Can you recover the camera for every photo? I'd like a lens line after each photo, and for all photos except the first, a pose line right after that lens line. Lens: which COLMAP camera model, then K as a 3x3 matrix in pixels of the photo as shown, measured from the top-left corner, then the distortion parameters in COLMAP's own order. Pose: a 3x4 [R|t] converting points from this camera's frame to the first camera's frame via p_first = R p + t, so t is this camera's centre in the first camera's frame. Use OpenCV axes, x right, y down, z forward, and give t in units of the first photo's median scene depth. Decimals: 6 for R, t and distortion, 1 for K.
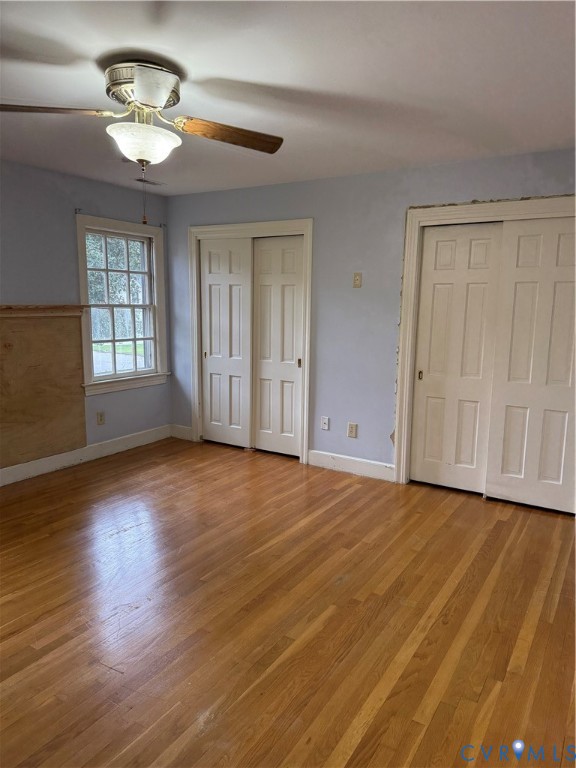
lens RADIAL K [[541.7, 0, 287.3], [0, 541.7, 386.7], [0, 0, 1]] dist [0.051791, -0.063921]
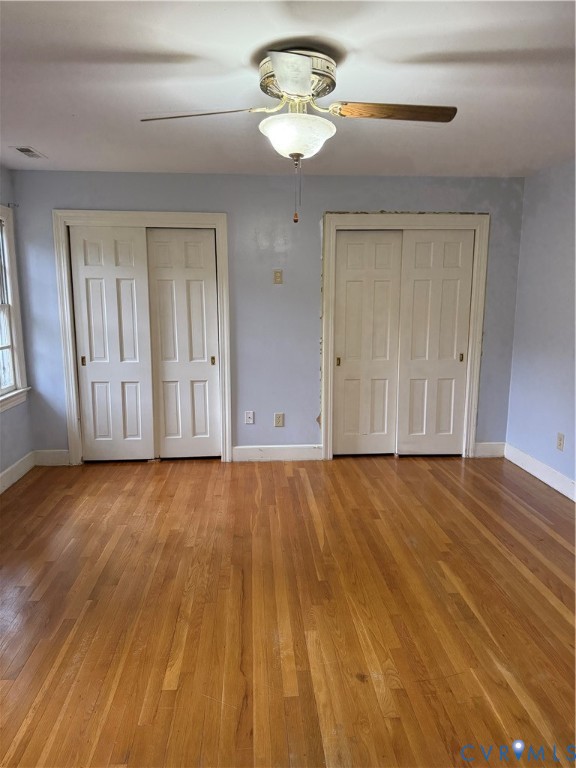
lens RADIAL K [[541.7, 0, 294.2], [0, 541.7, 383.5], [0, 0, 1]] dist [0.051791, -0.063921]
pose [[0.802335, -0.110718, 0.586515, -0.461331], [0.104426, 0.993528, 0.044699, -0.033210], [-0.587668, 0.025383, 0.808704, 0.134379]]
